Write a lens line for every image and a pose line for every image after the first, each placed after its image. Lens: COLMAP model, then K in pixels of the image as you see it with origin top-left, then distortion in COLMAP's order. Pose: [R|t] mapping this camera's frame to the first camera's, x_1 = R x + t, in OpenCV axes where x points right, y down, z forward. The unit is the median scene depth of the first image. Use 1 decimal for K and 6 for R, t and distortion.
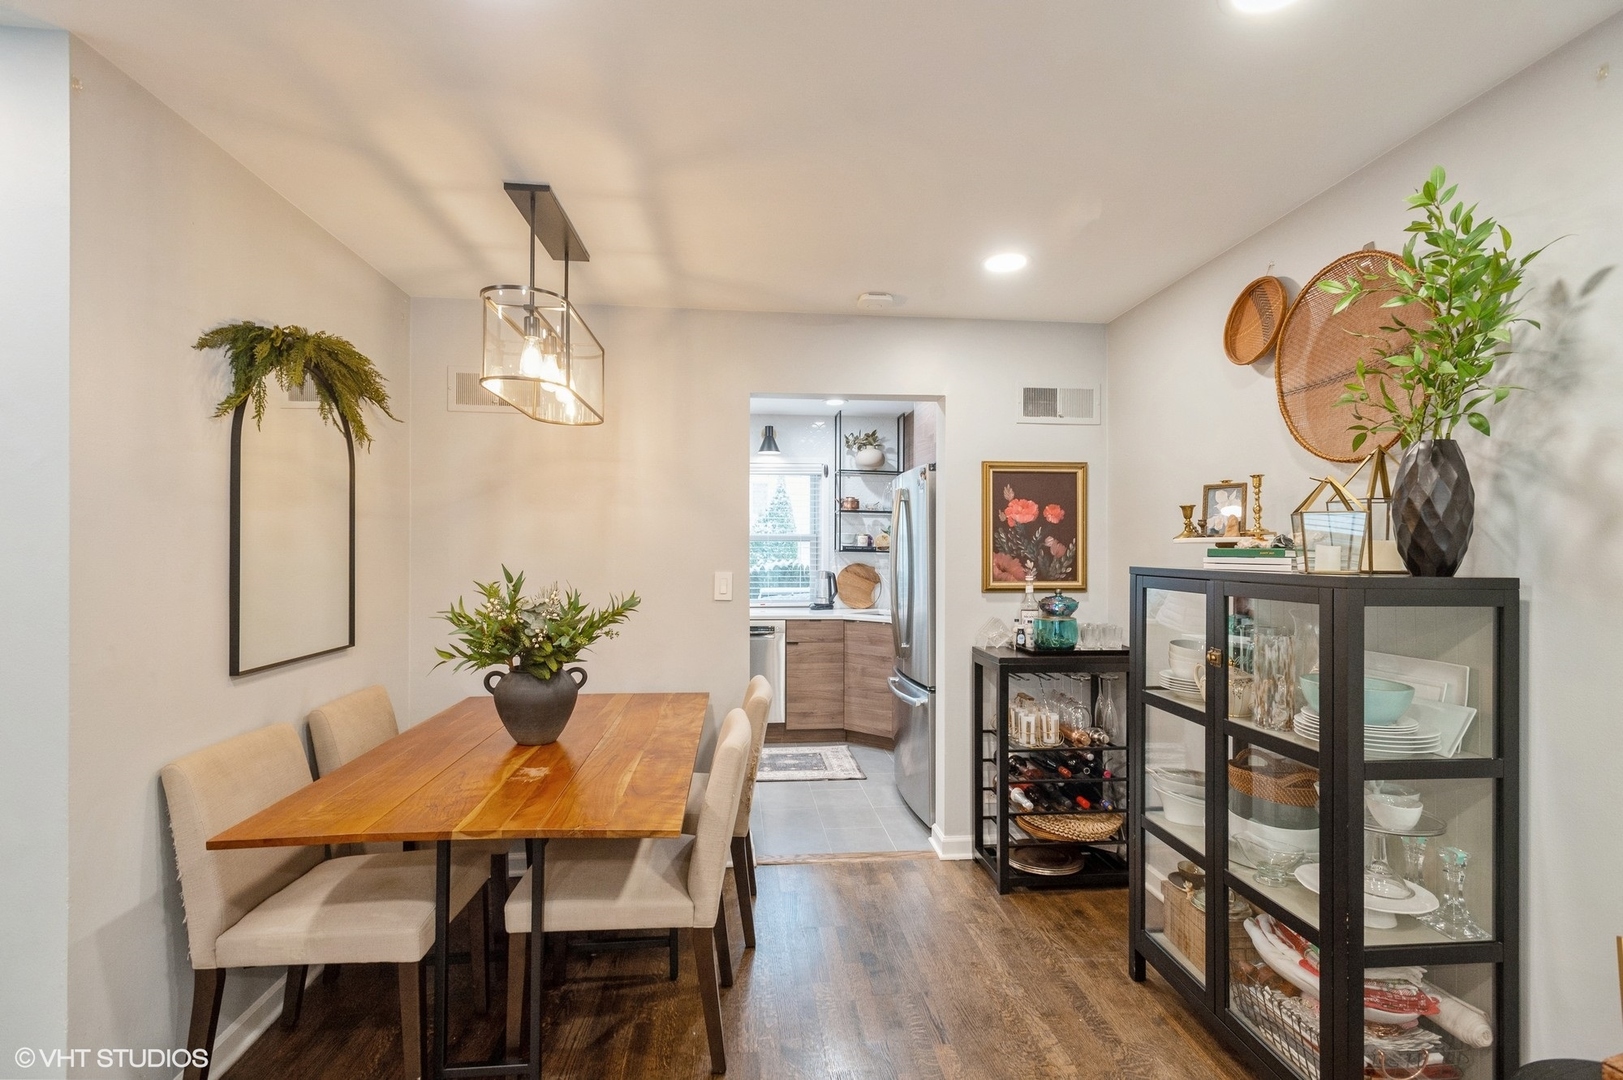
lens RADIAL K [[758.9, 0, 806.8], [0, 758.9, 547.5], [0, 0, 1]] dist [0.004294, 0.000328]
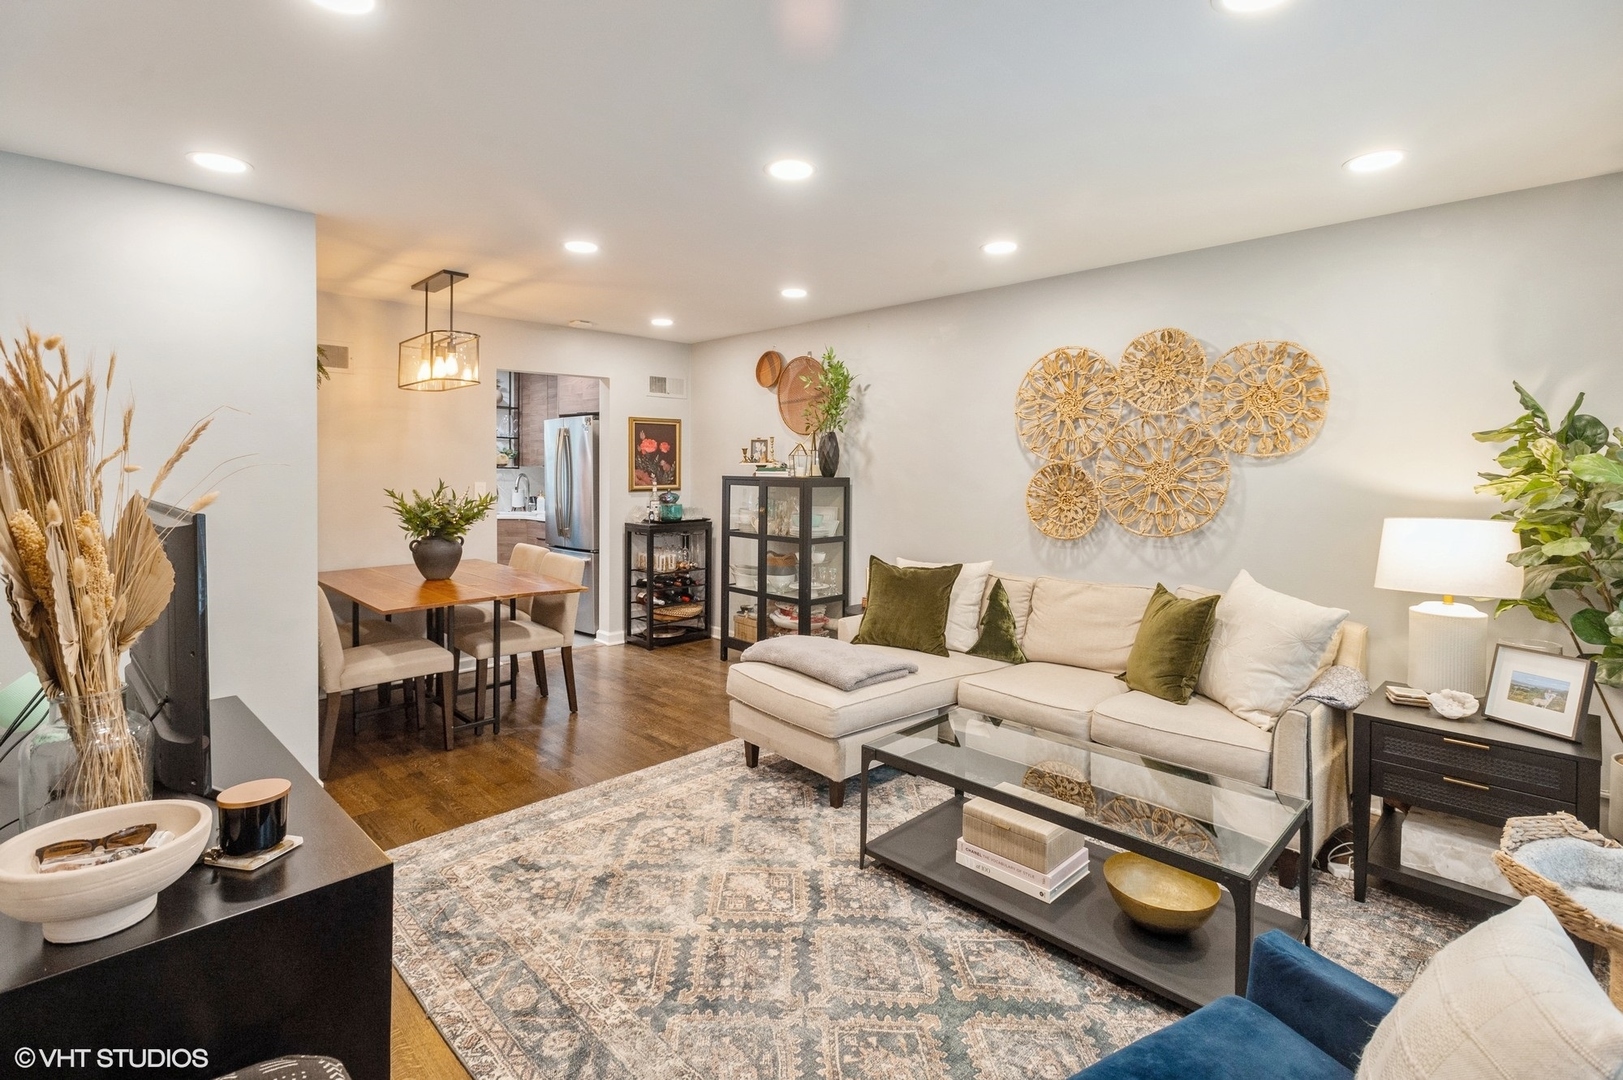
lens RADIAL K [[758.9, 0, 806.8], [0, 758.9, 547.5], [0, 0, 1]] dist [0.004294, 0.000328]
pose [[0.776964, -0.068380, 0.625820, -0.808569], [-0.003128, 0.993652, 0.112455, -0.017154], [-0.629537, -0.089331, 0.771818, -0.910486]]
